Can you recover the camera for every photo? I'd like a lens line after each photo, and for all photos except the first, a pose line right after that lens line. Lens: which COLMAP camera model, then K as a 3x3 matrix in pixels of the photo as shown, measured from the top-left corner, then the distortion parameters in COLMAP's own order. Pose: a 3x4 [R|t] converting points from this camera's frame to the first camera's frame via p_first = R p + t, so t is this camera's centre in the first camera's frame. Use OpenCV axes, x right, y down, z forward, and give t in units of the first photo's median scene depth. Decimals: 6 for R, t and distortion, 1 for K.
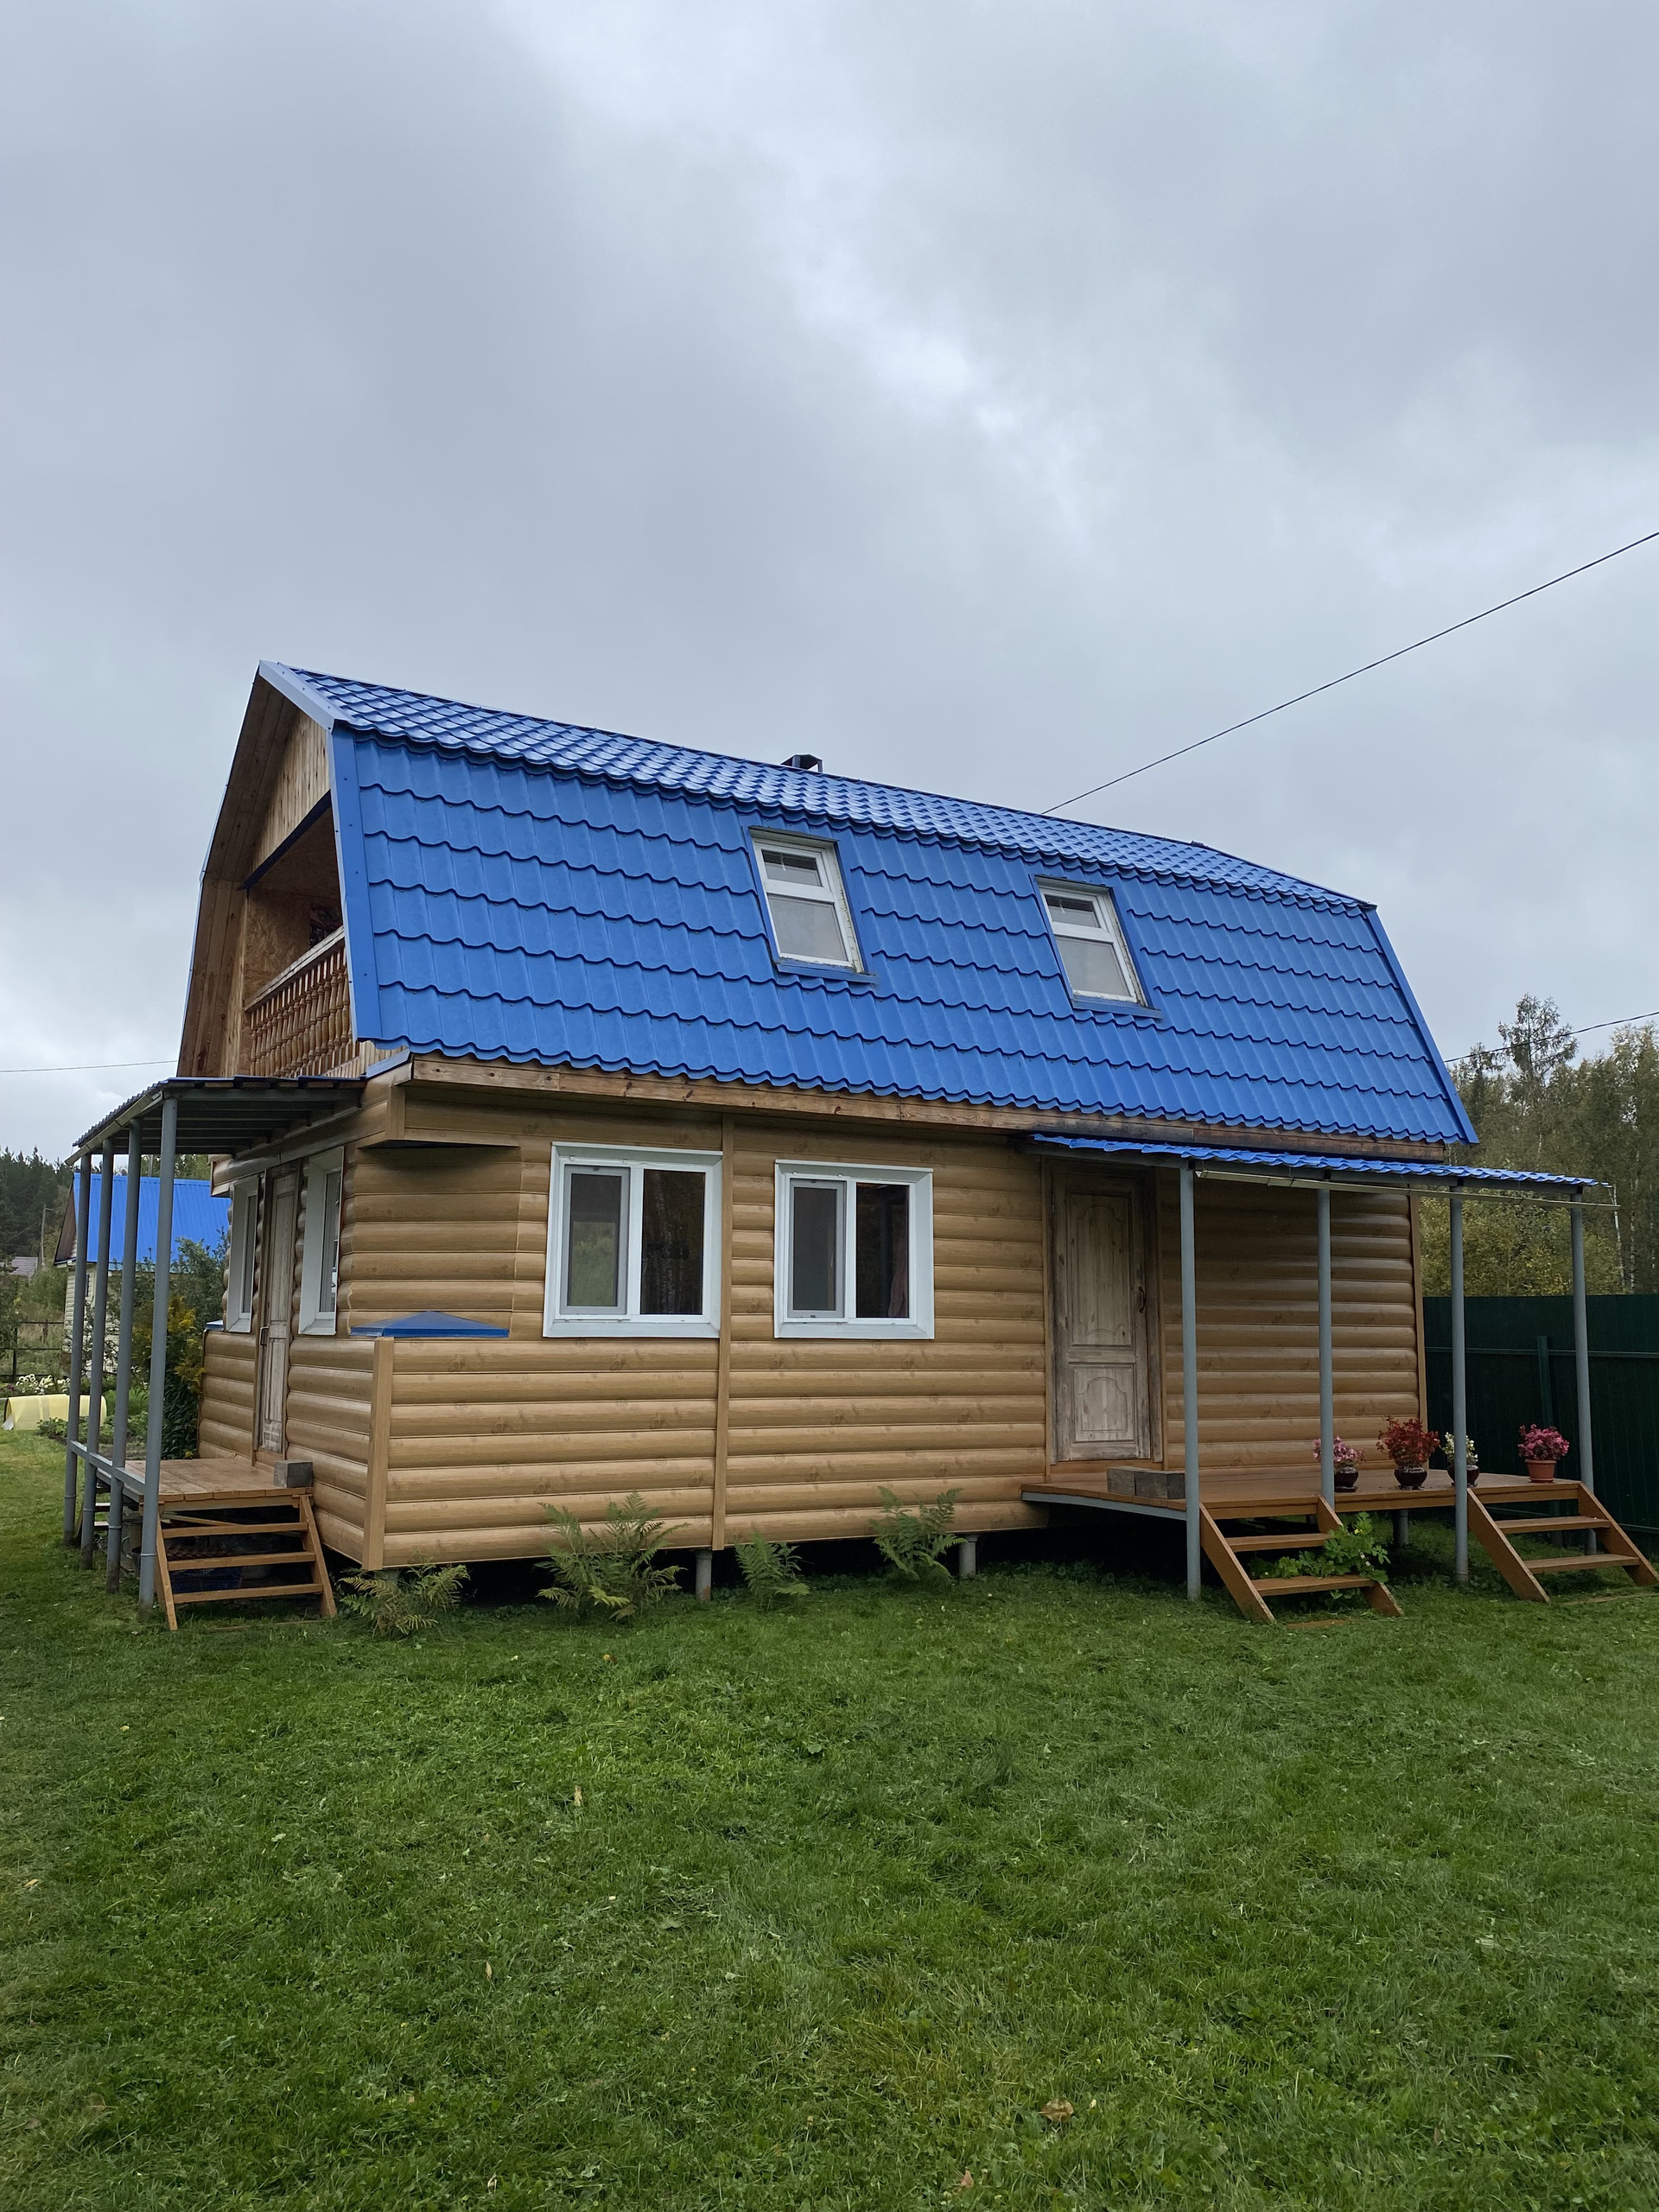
lens RADIAL K [[1708.9, 0, 829.5], [0, 1708.9, 1106.0], [0, 0, 1]] dist [0.040013, -0.005201]
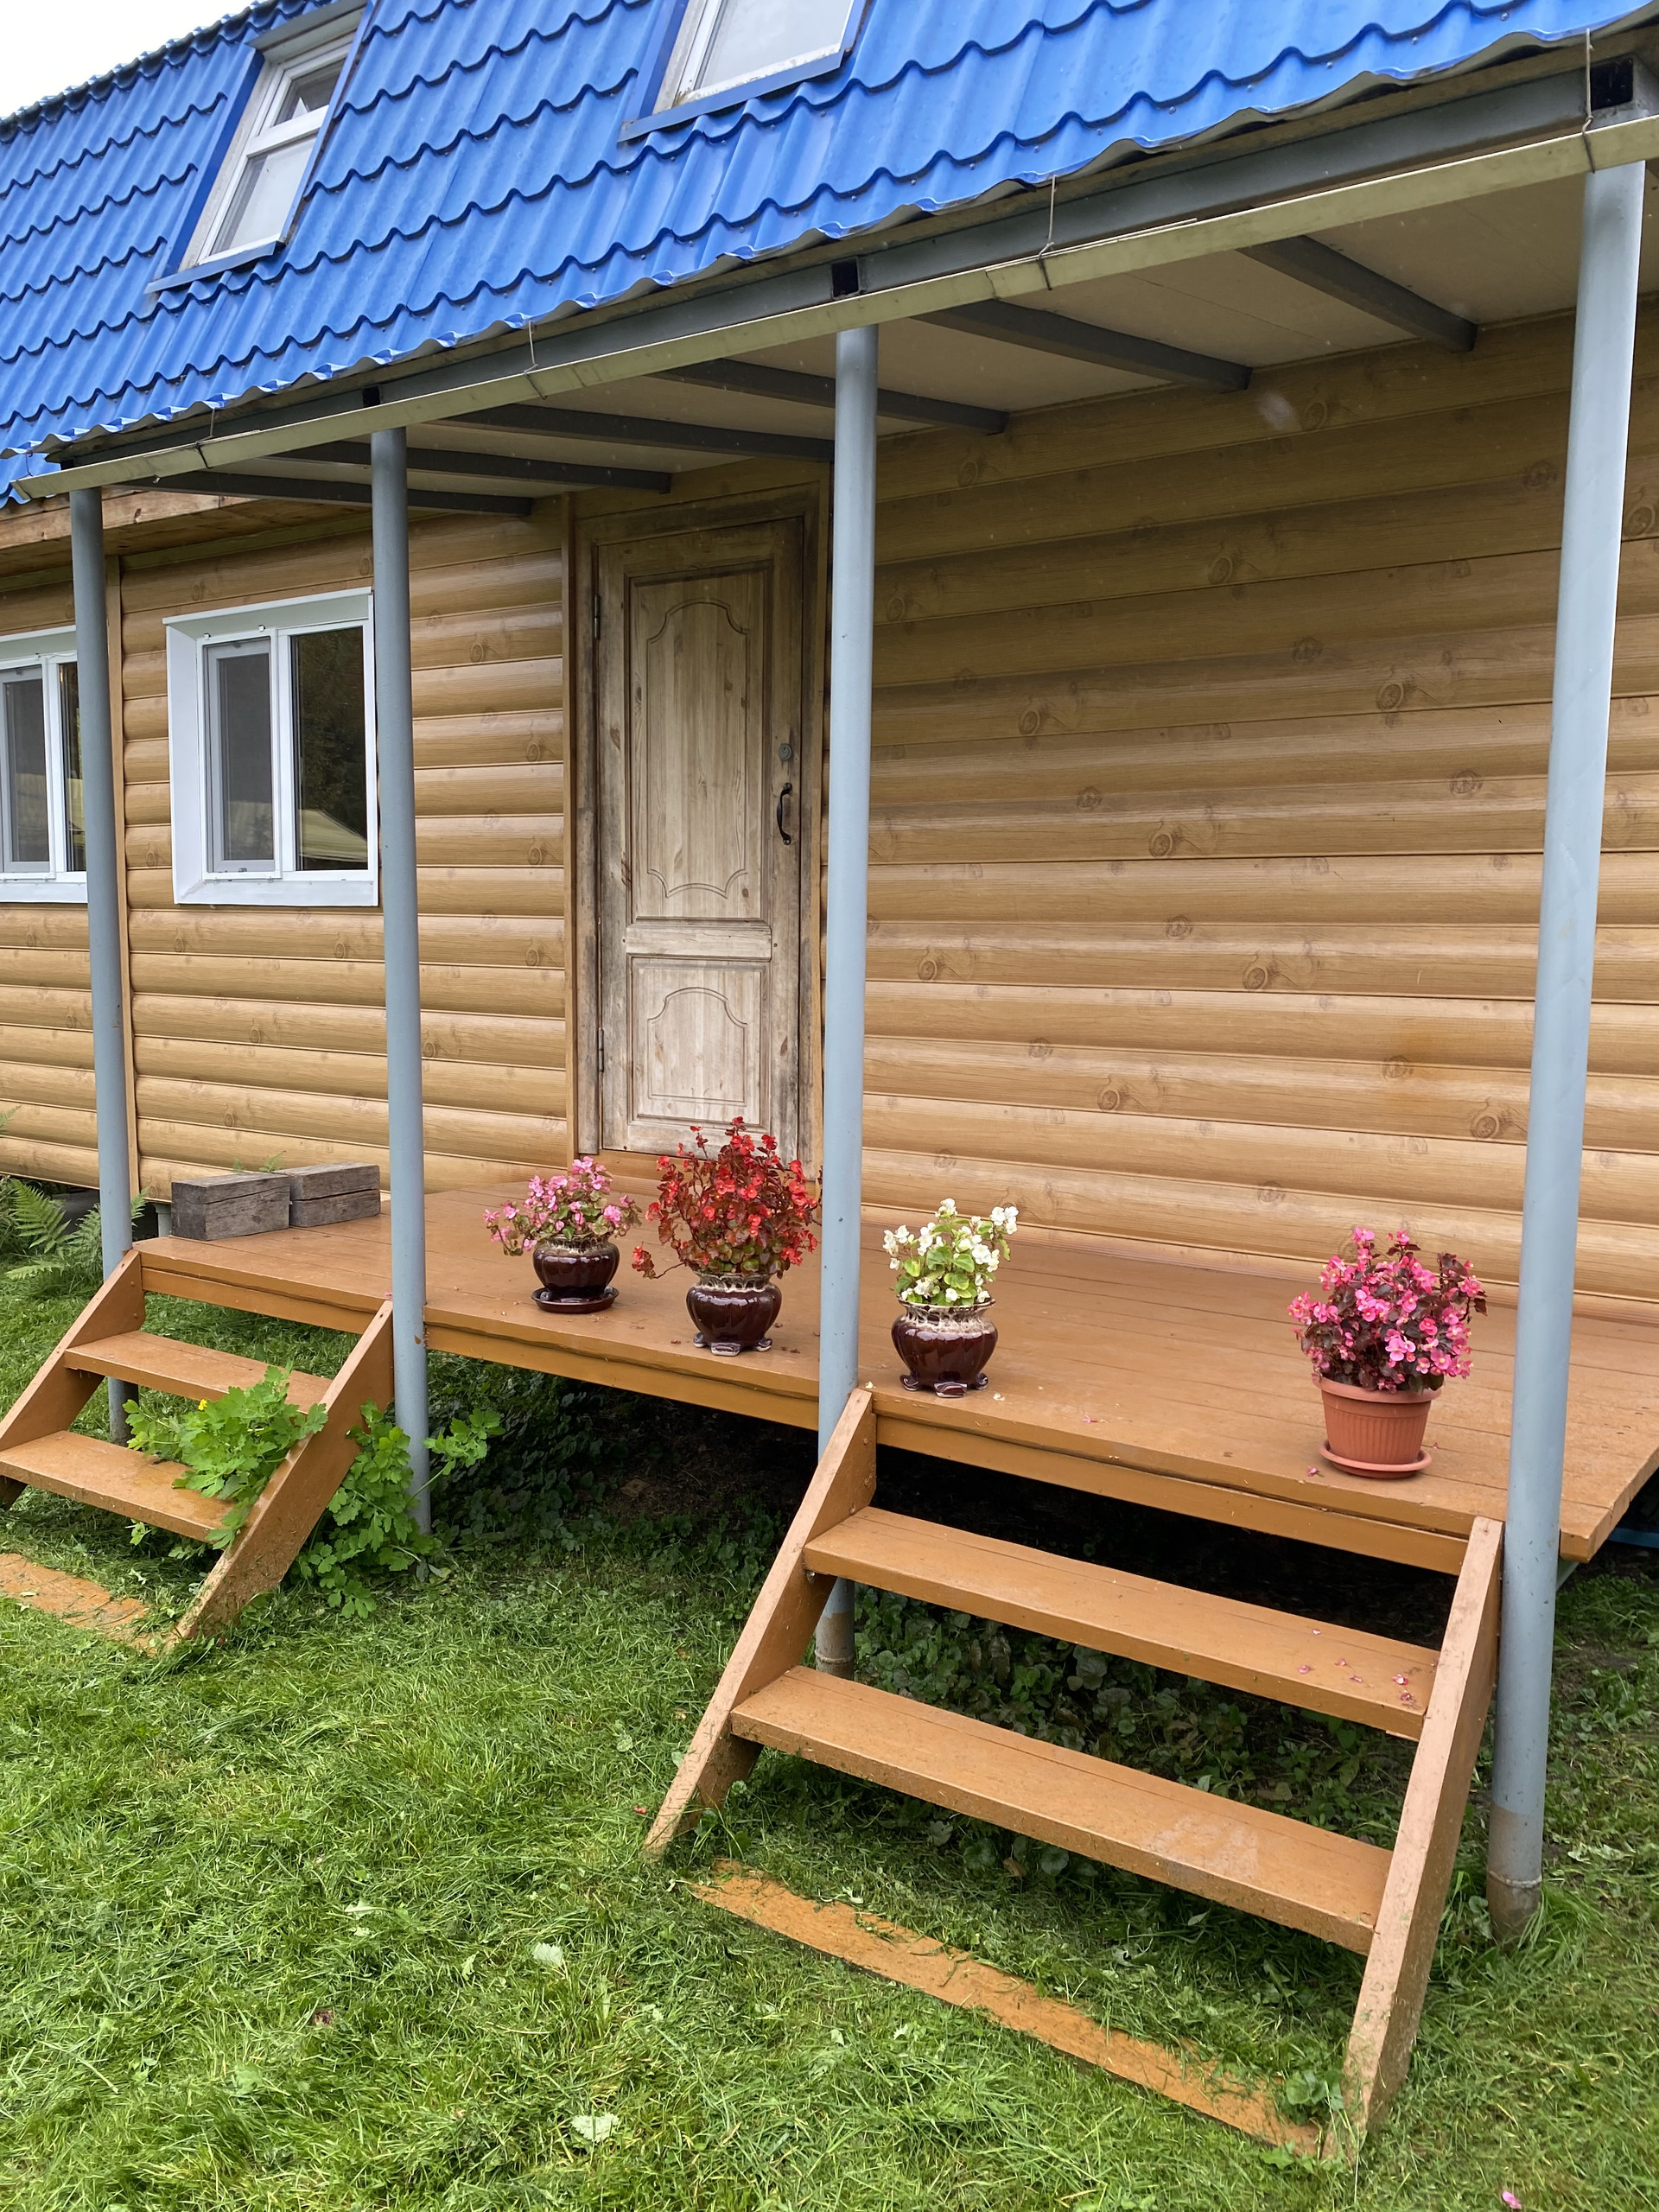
lens RADIAL K [[1708.9, 0, 829.5], [0, 1708.9, 1106.0], [0, 0, 1]] dist [0.040013, -0.005201]
pose [[0.444831, 0.099467, -0.890074, 0.598107], [0.118647, 0.978510, 0.168645, 0.117270], [0.887721, -0.180623, 0.423470, 0.839022]]
